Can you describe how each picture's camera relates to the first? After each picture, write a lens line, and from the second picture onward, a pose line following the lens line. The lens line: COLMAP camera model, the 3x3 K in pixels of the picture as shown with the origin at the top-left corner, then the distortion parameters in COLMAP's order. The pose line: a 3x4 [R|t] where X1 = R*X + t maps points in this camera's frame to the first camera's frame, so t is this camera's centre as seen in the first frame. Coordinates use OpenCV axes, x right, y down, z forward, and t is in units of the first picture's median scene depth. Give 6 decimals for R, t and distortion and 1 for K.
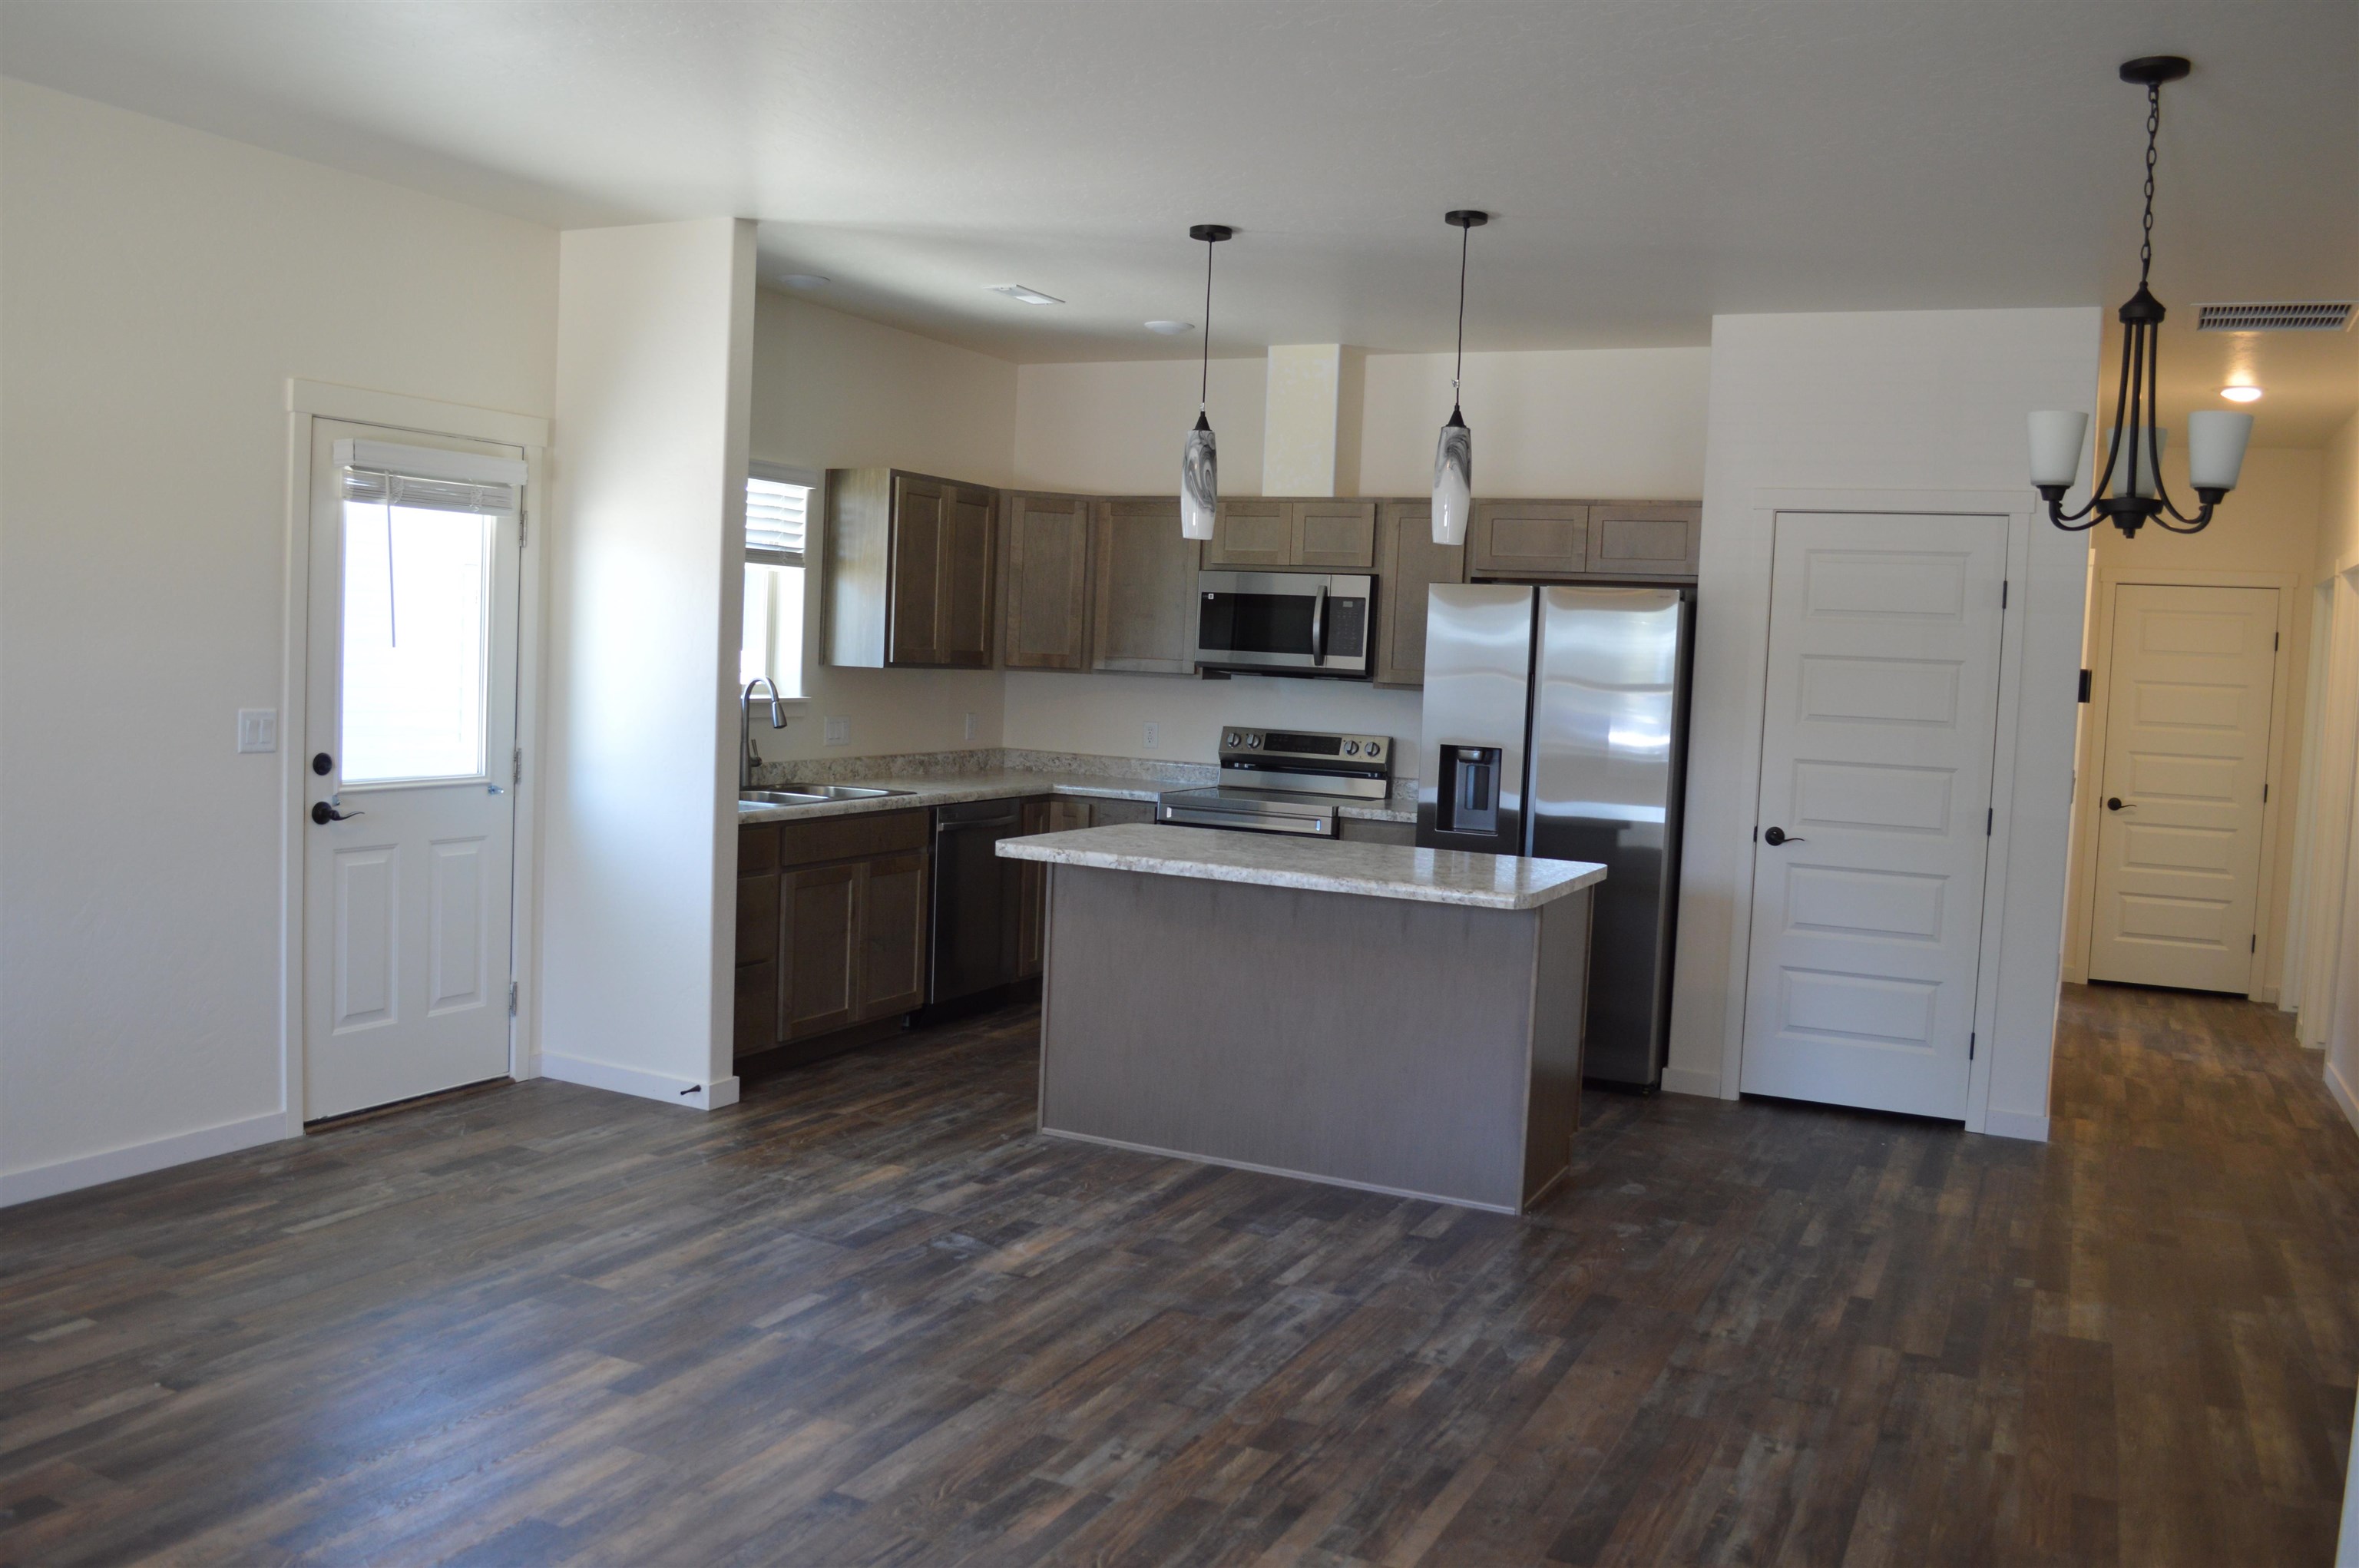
lens RADIAL K [[1891.5, 0, 1188.3], [0, 1891.5, 783.9], [0, 0, 1]] dist [-0.080551, 0.003036]
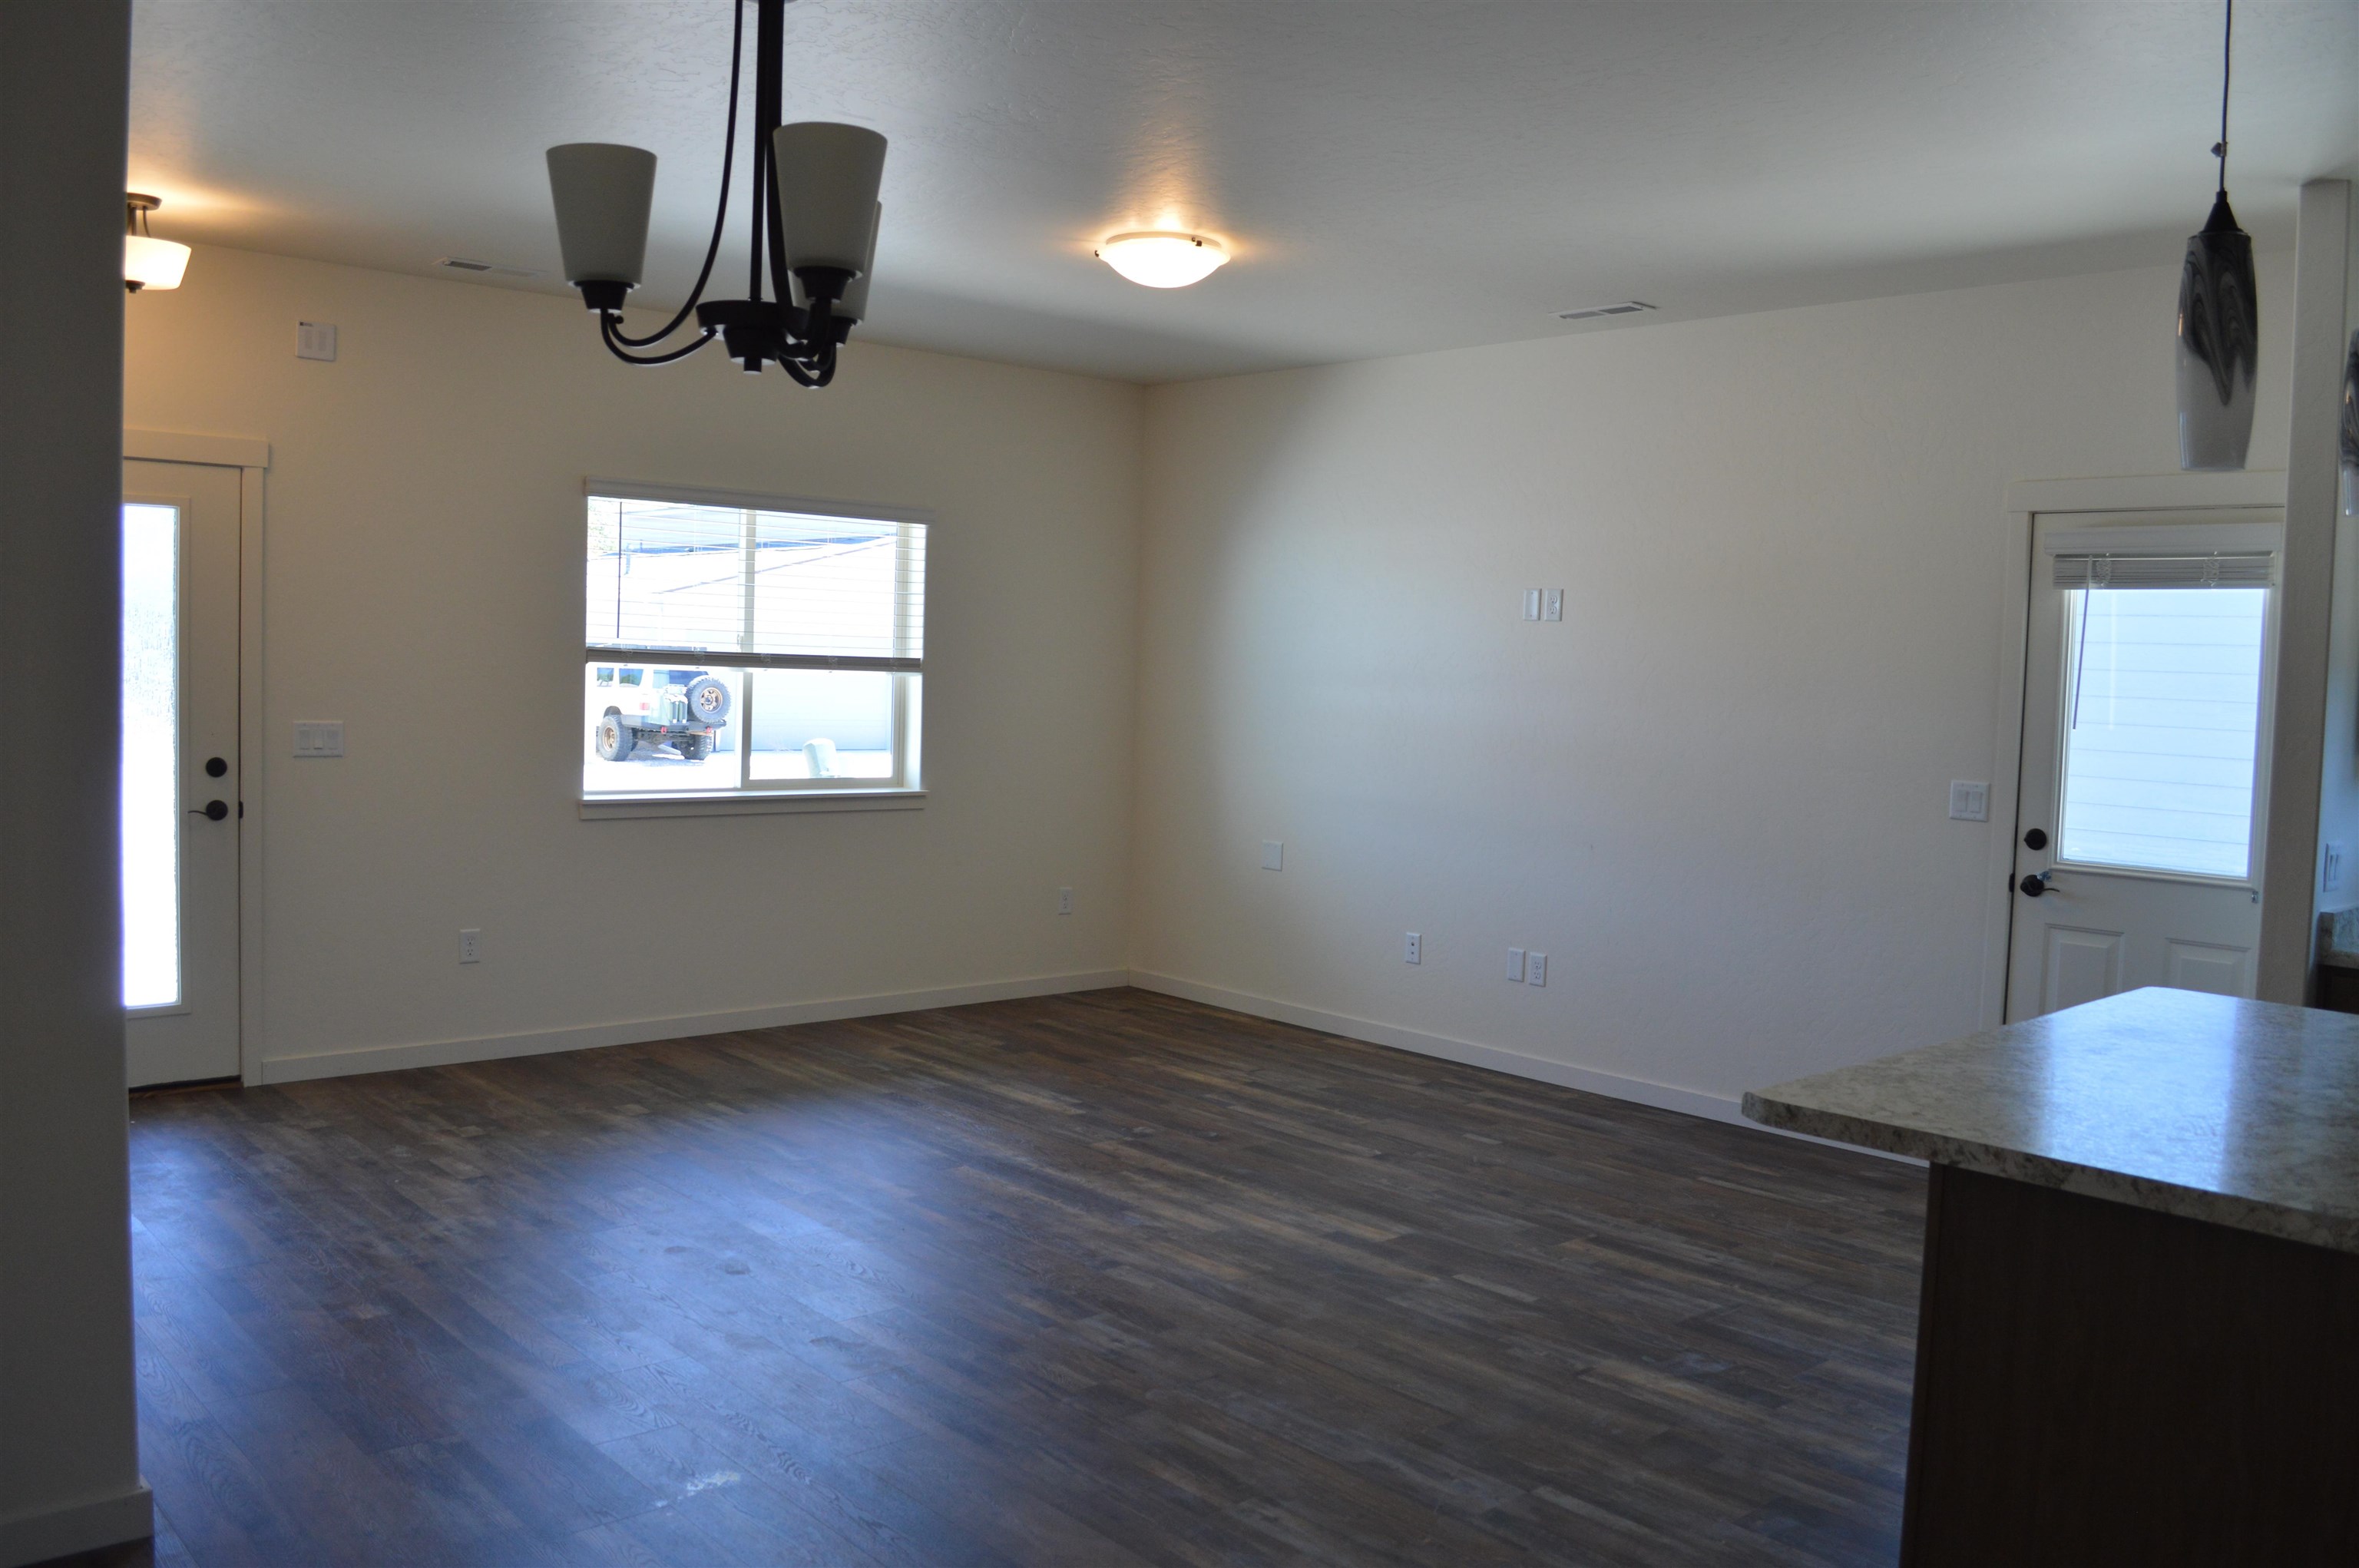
lens RADIAL K [[1891.5, 0, 1188.3], [0, 1891.5, 783.9], [0, 0, 1]] dist [-0.080551, 0.003036]
pose [[-0.376641, 0.002245, -0.926357, 0.841777], [-0.115116, 0.992132, 0.049209, -0.046648], [0.919179, 0.125172, -0.373419, 1.151131]]
